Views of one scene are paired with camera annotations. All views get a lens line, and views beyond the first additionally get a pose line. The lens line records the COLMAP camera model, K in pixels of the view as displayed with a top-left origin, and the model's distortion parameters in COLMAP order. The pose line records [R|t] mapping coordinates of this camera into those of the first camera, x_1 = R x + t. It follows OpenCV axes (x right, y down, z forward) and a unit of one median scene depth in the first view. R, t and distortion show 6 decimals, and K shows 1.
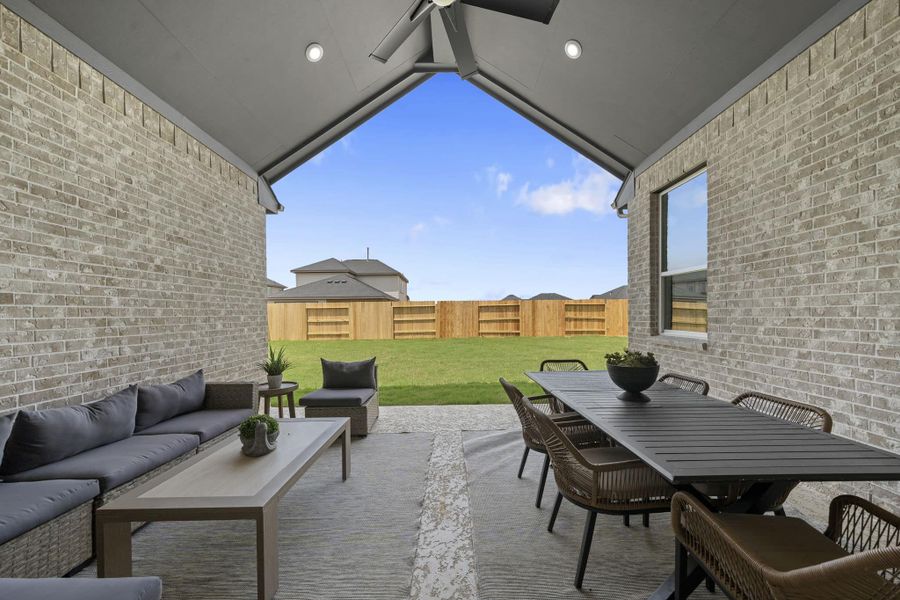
lens RADIAL K [[321.8, 0, 450.0], [0, 321.8, 300.0], [0, 0, 1]] dist [-0.000947, -0.000129]
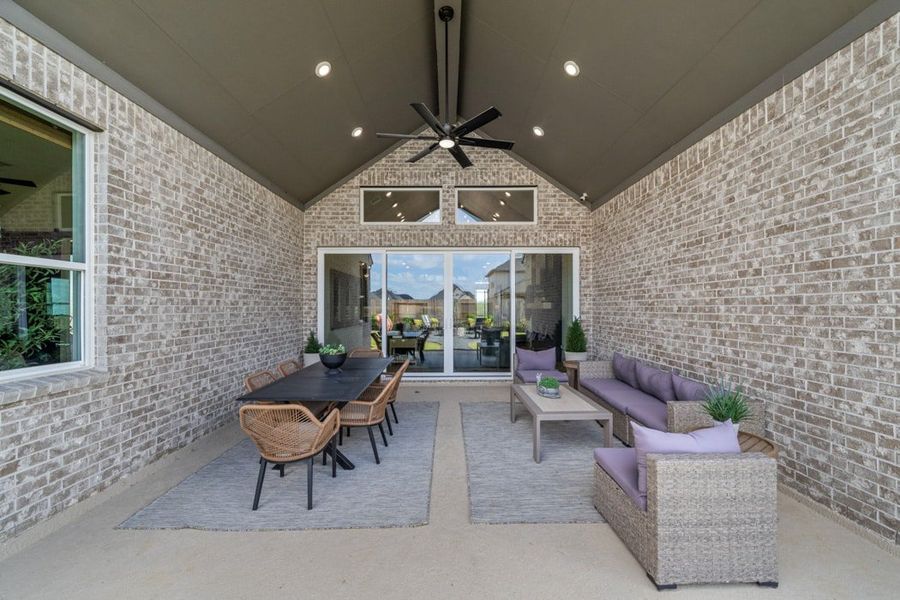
lens RADIAL K [[321.8, 0, 450.0], [0, 321.8, 300.0], [0, 0, 1]] dist [-0.000947, -0.000129]
pose [[-0.999846, 0.014178, -0.010371, -0.008528], [0.014858, 0.997529, -0.068671, 0.035756], [0.009372, -0.068815, -0.997585, 2.077554]]
